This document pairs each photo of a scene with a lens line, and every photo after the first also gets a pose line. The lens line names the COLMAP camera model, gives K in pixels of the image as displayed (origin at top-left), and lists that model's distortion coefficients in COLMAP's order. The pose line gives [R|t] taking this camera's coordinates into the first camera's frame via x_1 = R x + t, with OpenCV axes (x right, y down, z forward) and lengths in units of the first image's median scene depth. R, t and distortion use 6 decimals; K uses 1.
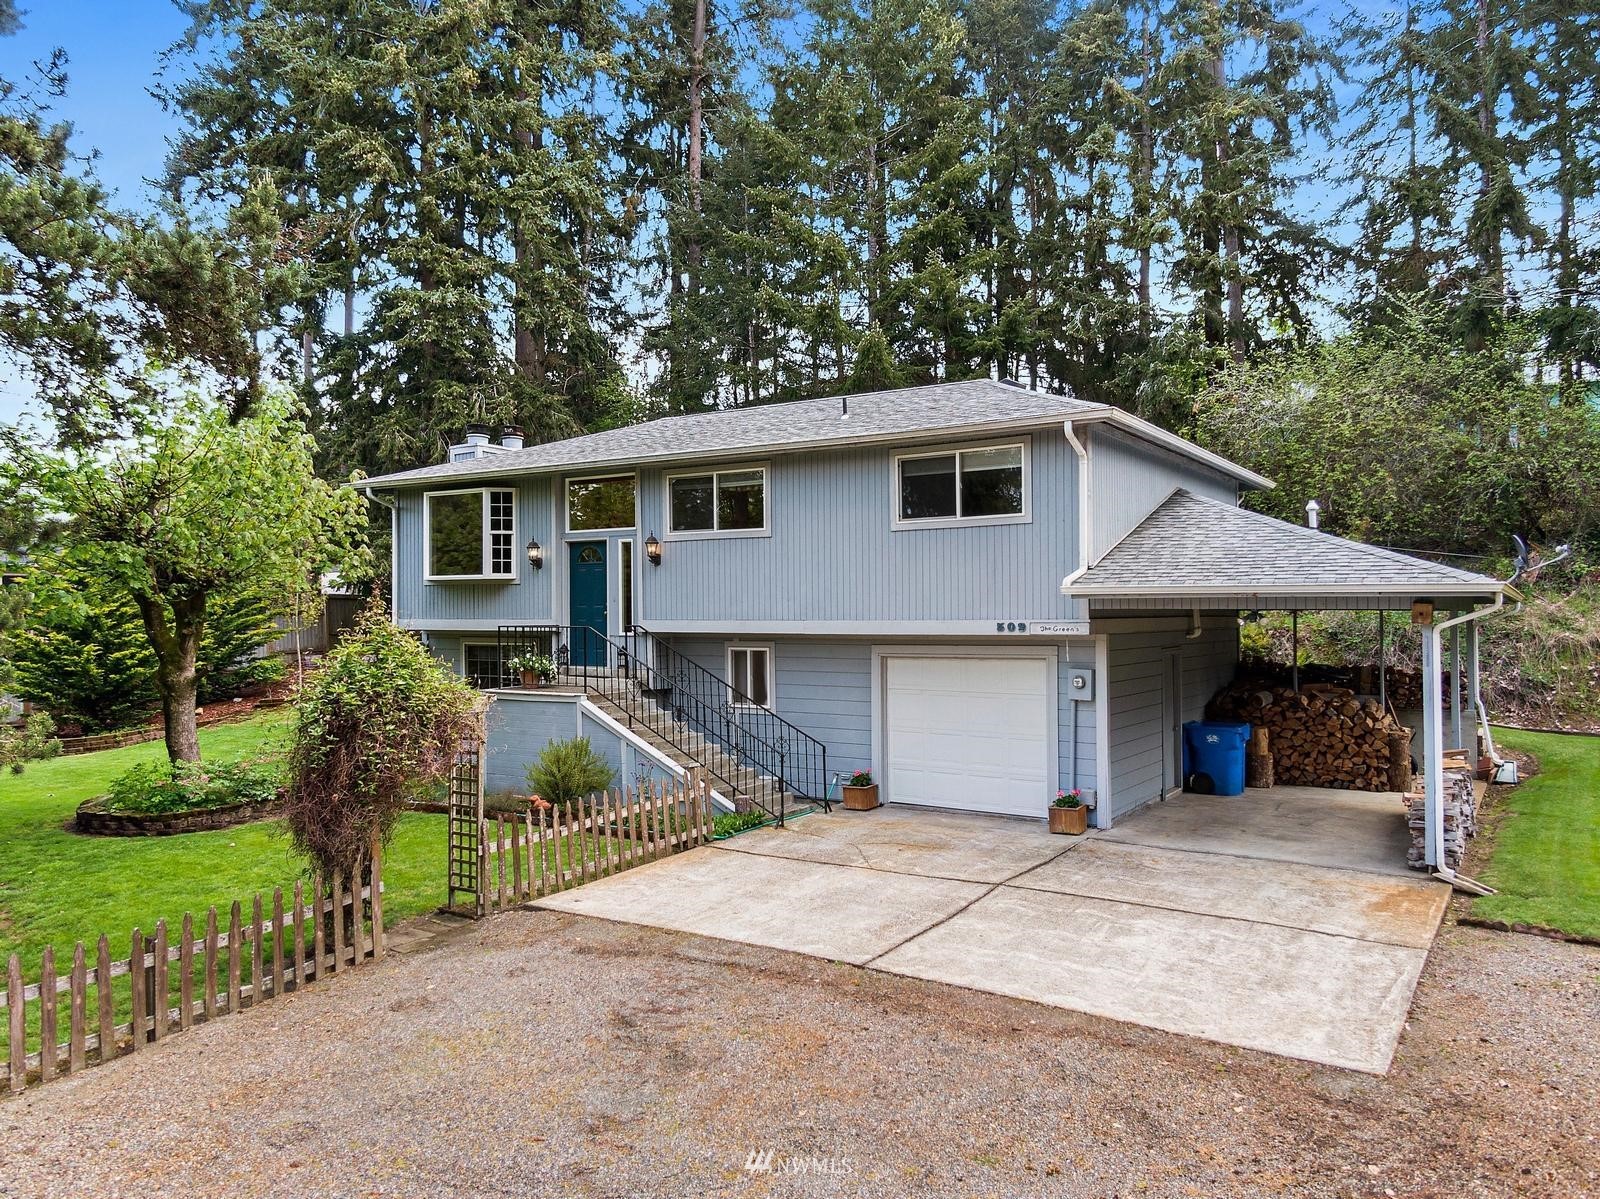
lens RADIAL K [[1191.8, 0, 810.2], [0, 1191.8, 595.7], [0, 0, 1]] dist [0.031374, -0.018872]
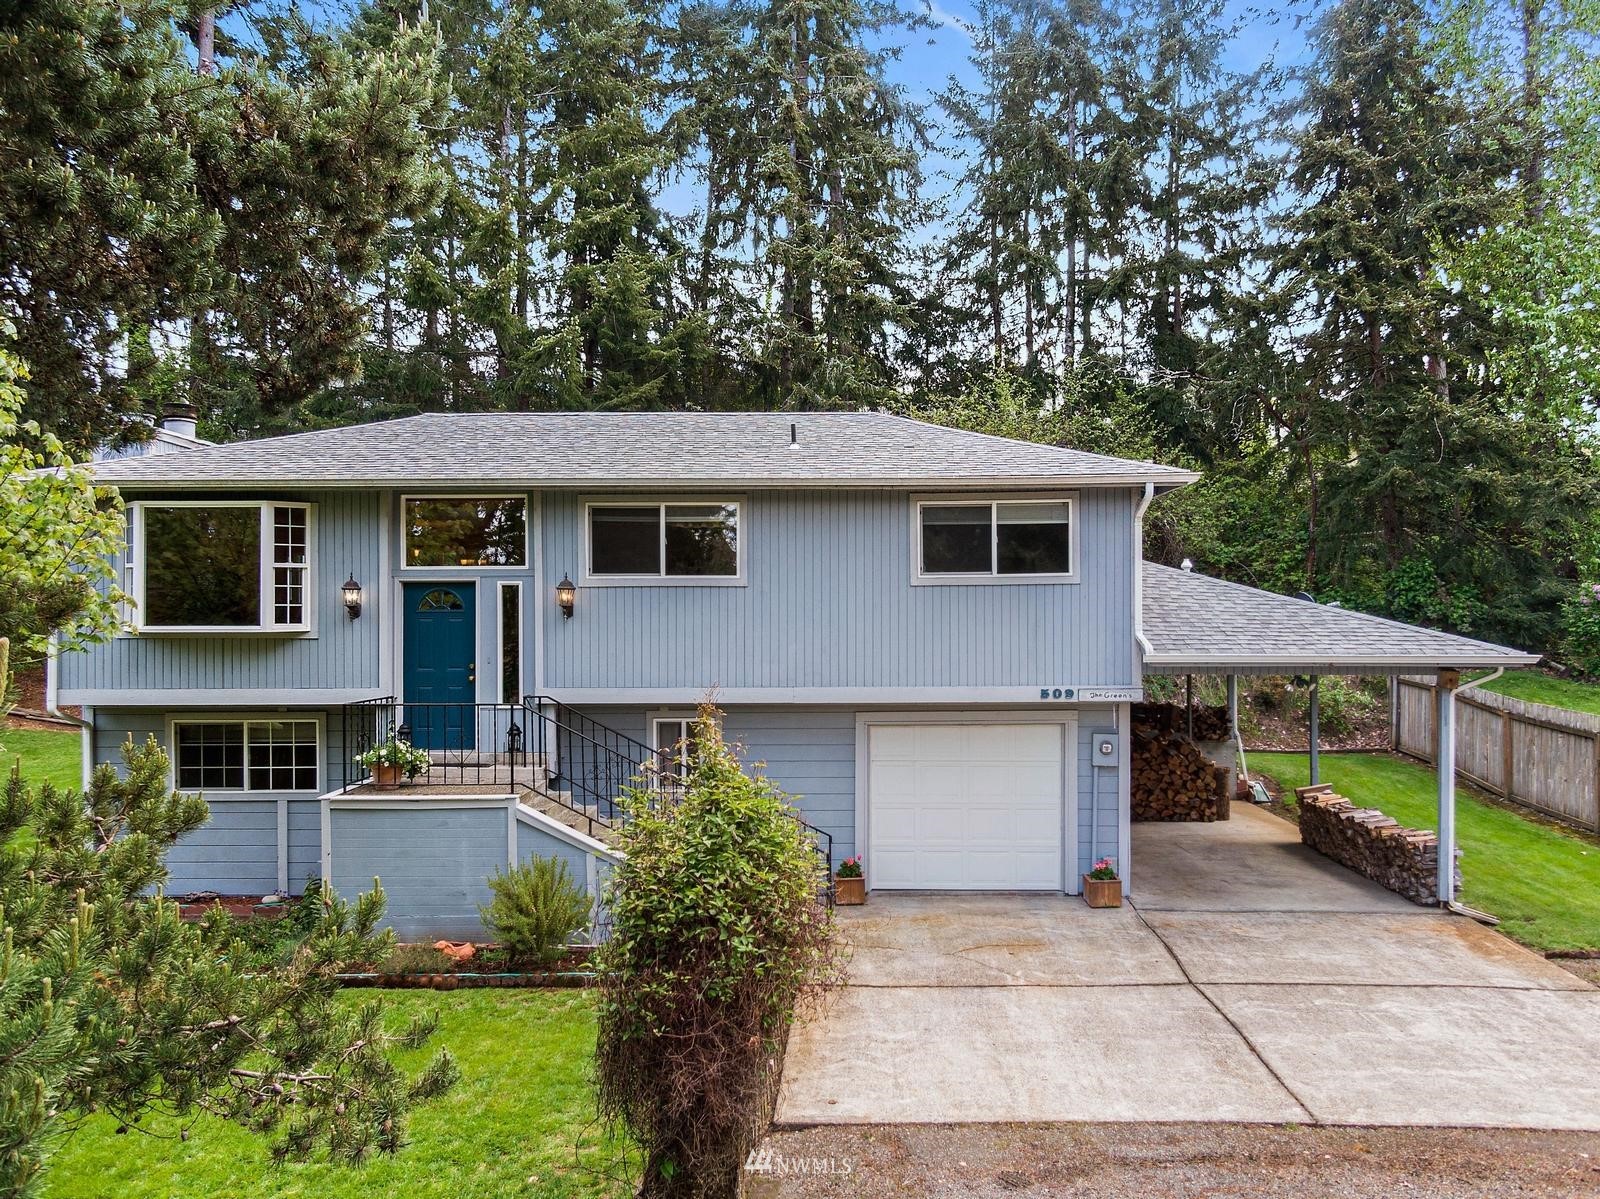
lens RADIAL K [[1191.8, 0, 873.4], [0, 1191.8, 607.1], [0, 0, 1]] dist [0.031374, -0.018872]
pose [[0.839624, 0.003580, 0.543156, -0.423796], [-0.007692, 0.999956, 0.005299, -0.041781], [-0.543113, -0.008627, 0.839615, 0.265591]]
